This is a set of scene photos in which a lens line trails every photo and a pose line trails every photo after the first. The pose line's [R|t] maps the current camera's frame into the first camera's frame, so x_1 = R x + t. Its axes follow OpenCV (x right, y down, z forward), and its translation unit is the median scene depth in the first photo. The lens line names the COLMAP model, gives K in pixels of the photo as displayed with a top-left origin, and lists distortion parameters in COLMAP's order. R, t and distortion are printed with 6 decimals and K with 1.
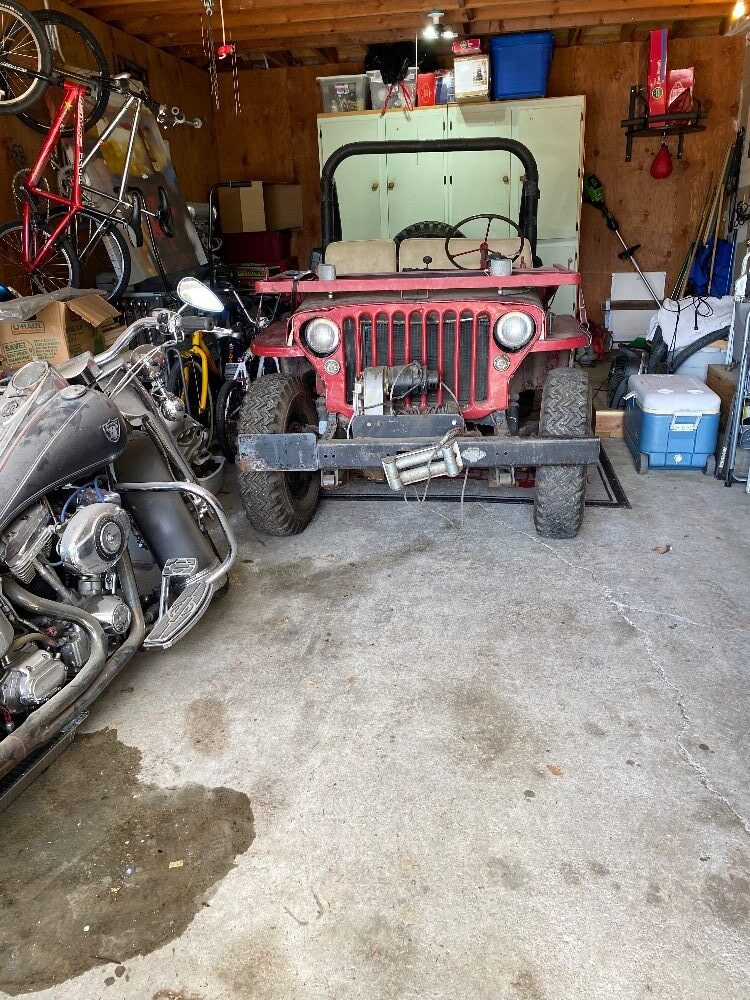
lens RADIAL K [[764.5, 0, 361.5], [0, 764.5, 499.5], [0, 0, 1]] dist [-0.001107, -0.006105]
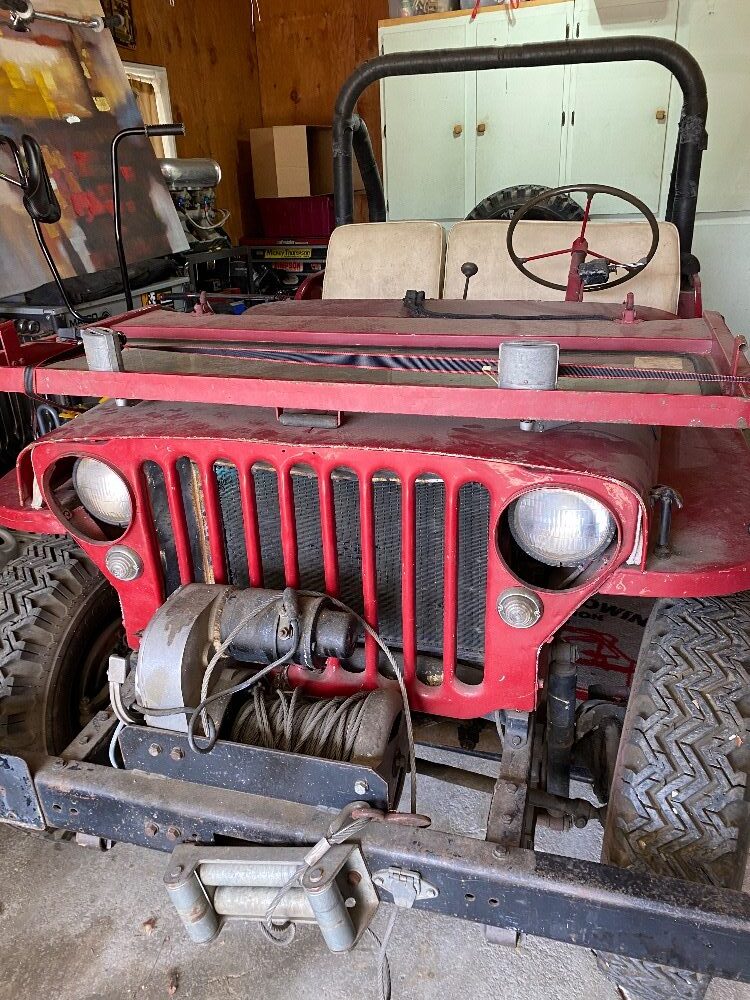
lens RADIAL K [[758.0, 0, 375.0], [0, 758.0, 500.0], [0, 0, 1]] dist [-0.003529, 0.000236]
pose [[0.981200, 0.073433, -0.178477, 0.128225], [-0.061860, 0.995657, 0.069570, -0.184654], [0.182811, -0.057221, 0.981481, 0.454981]]
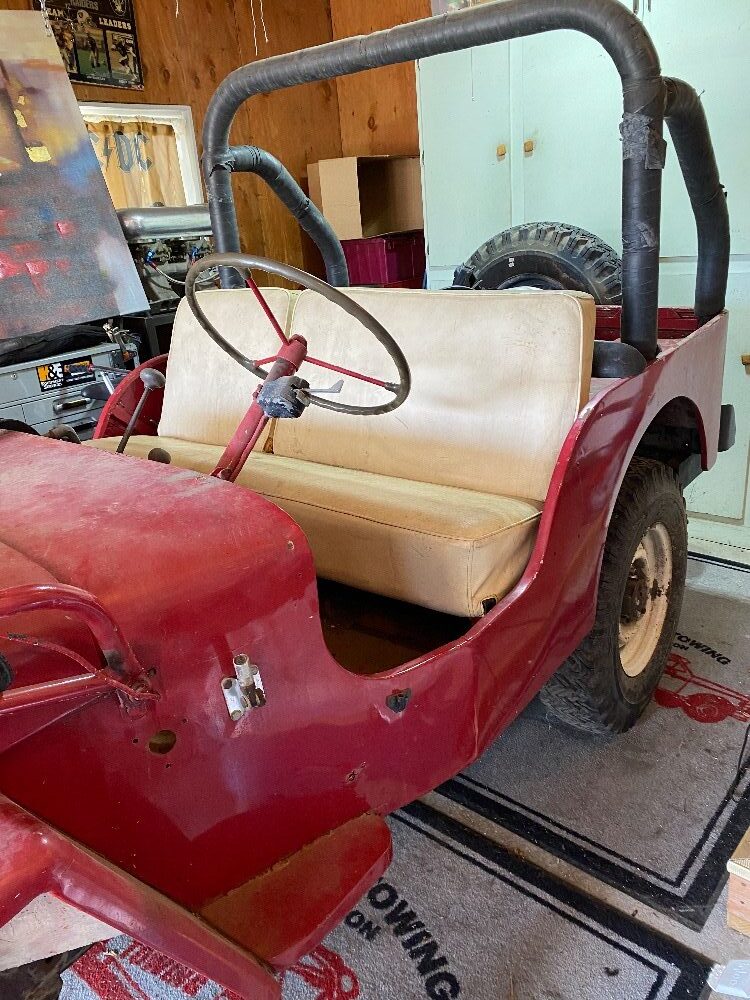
lens RADIAL K [[758.0, 0, 375.0], [0, 758.0, 500.0], [0, 0, 1]] dist [-0.003529, 0.000236]
pose [[0.842676, 0.155276, -0.515544, 0.354473], [-0.134385, 0.987864, 0.077877, -0.296662], [0.521380, 0.003656, 0.853317, 0.751352]]
